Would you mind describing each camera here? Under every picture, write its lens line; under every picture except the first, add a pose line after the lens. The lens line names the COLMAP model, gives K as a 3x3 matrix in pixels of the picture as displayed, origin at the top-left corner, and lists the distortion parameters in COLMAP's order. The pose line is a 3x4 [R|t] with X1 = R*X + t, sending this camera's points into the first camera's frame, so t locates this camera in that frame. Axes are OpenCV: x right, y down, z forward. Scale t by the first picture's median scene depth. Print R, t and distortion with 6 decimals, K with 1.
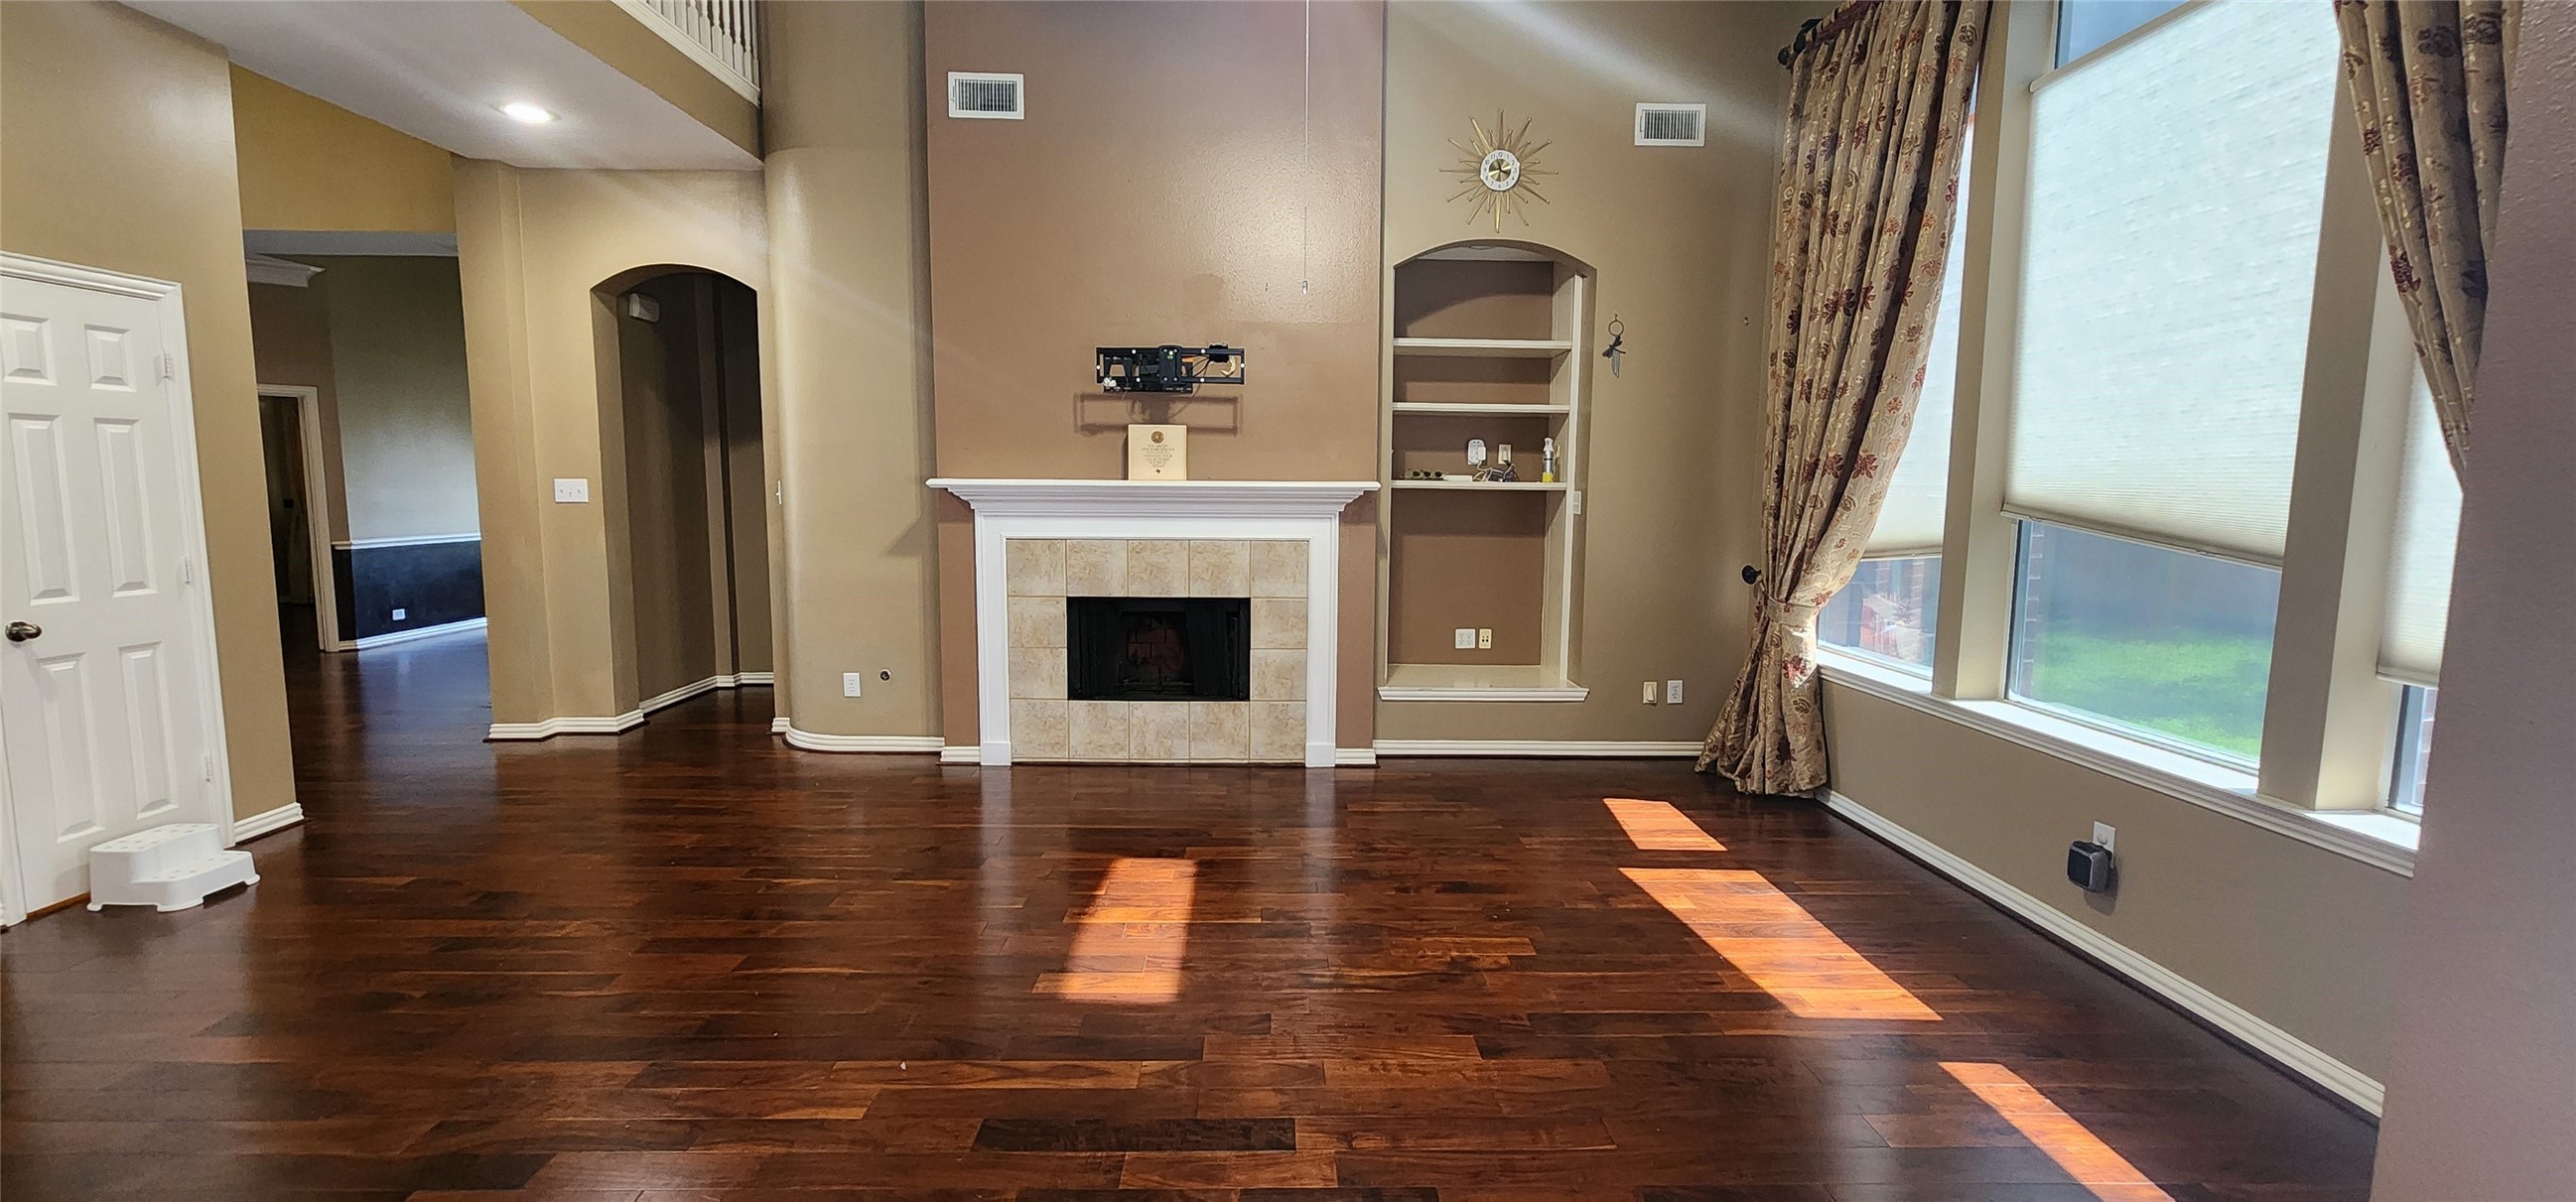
lens RADIAL K [[1068.1, 0, 1295.8], [0, 1068.1, 602.3], [0, 0, 1]] dist [0.002597, 0.000026]
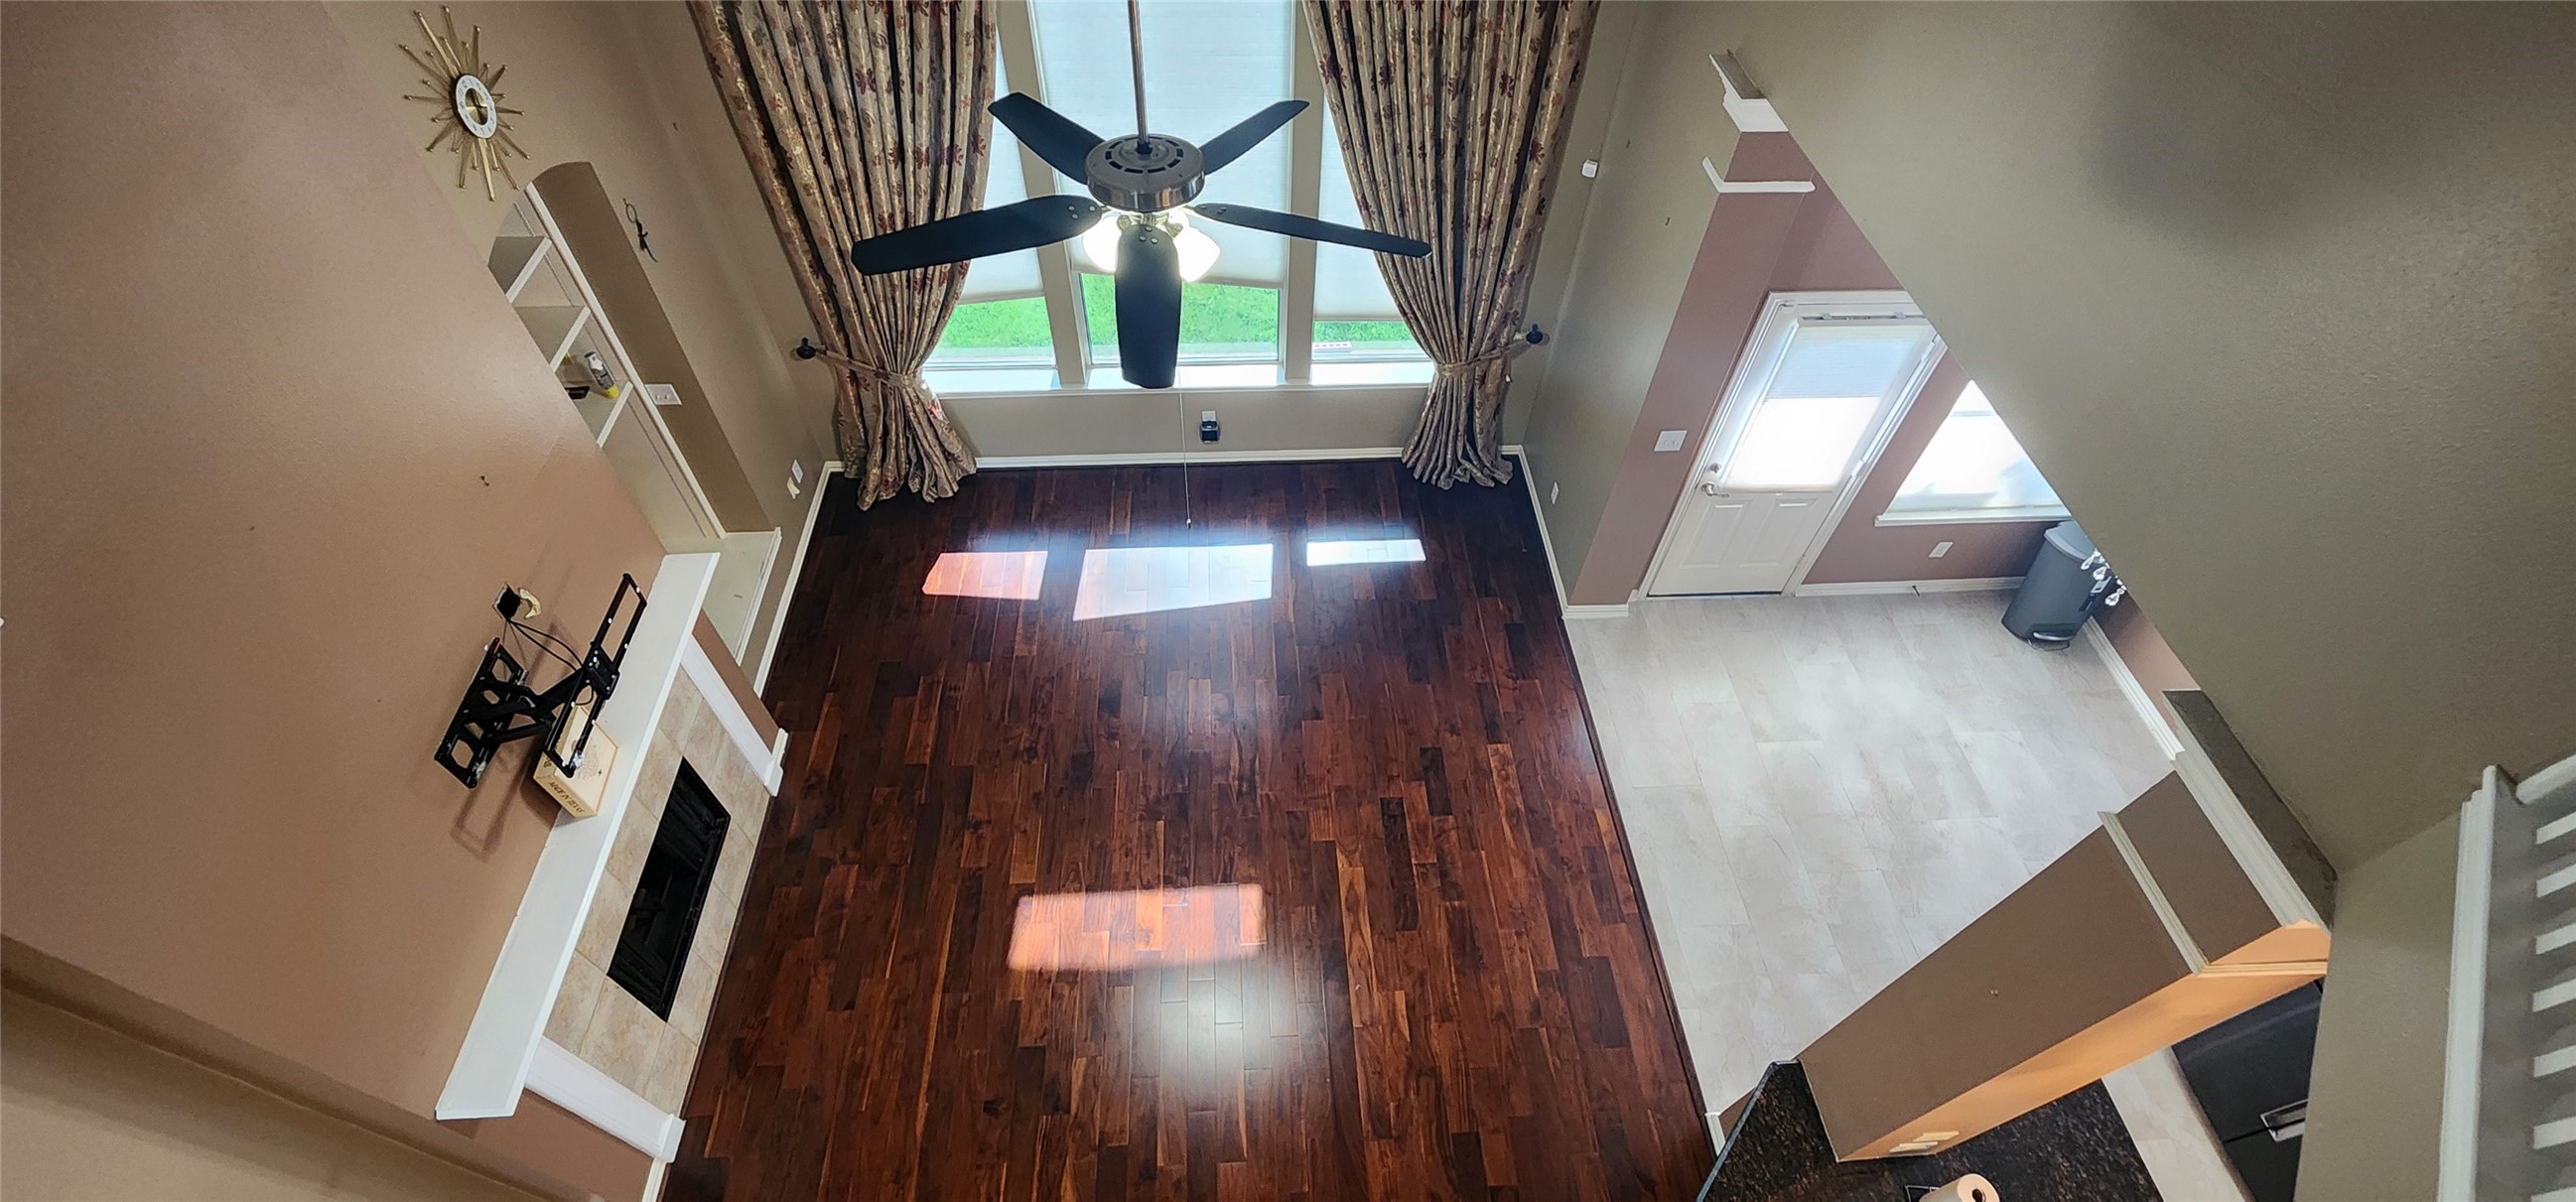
lens RADIAL K [[1068.1, 0, 1294.4], [0, 1068.1, 601.0], [0, 0, 1]] dist [0.002597, 0.000026]
pose [[-0.035824, -0.778006, 0.627235, -0.787114], [0.076352, 0.623673, 0.777948, -1.115148], [-0.996437, 0.075760, 0.037060, 0.779450]]
